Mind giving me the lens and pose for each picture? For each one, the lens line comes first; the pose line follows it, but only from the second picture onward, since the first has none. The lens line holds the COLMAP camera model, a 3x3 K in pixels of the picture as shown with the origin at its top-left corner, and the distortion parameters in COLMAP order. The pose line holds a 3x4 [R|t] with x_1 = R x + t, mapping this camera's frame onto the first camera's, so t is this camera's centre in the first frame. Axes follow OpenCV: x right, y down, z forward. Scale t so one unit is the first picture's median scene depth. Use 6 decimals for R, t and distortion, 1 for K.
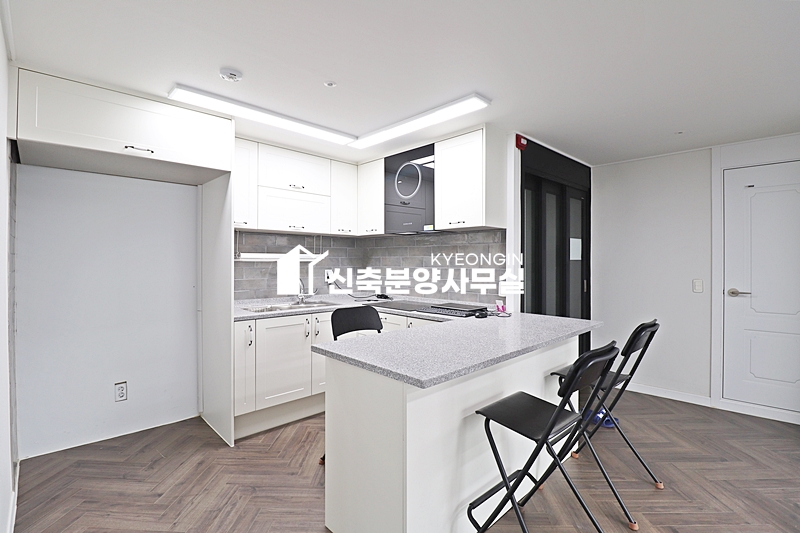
lens RADIAL K [[373.5, 0, 397.6], [0, 373.5, 261.3], [0, 0, 1]] dist [-0.001959, -0.011415]
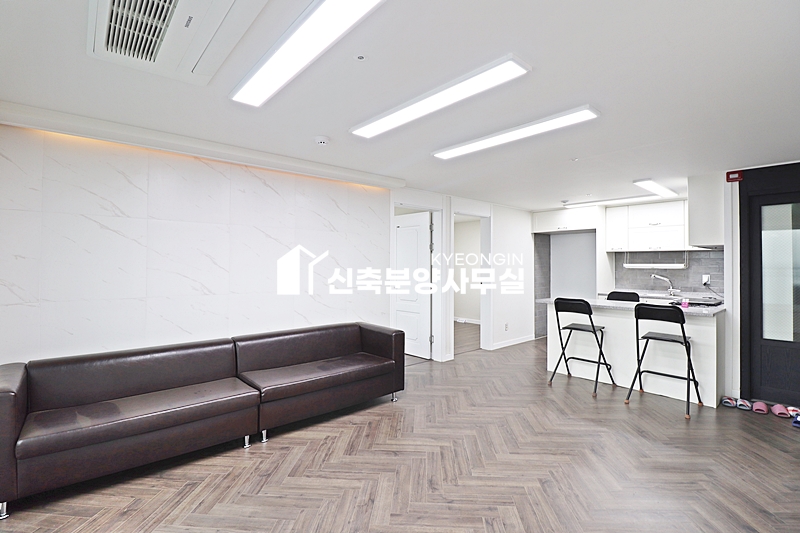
lens RADIAL K [[373.5, 0, 397.6], [0, 373.5, 261.3], [0, 0, 1]] dist [-0.001959, -0.011415]
pose [[-0.045441, -0.011140, -0.998905, 1.670700], [-0.001602, 0.999937, -0.011078, -0.012676], [0.998966, 0.001097, -0.045456, -0.093318]]
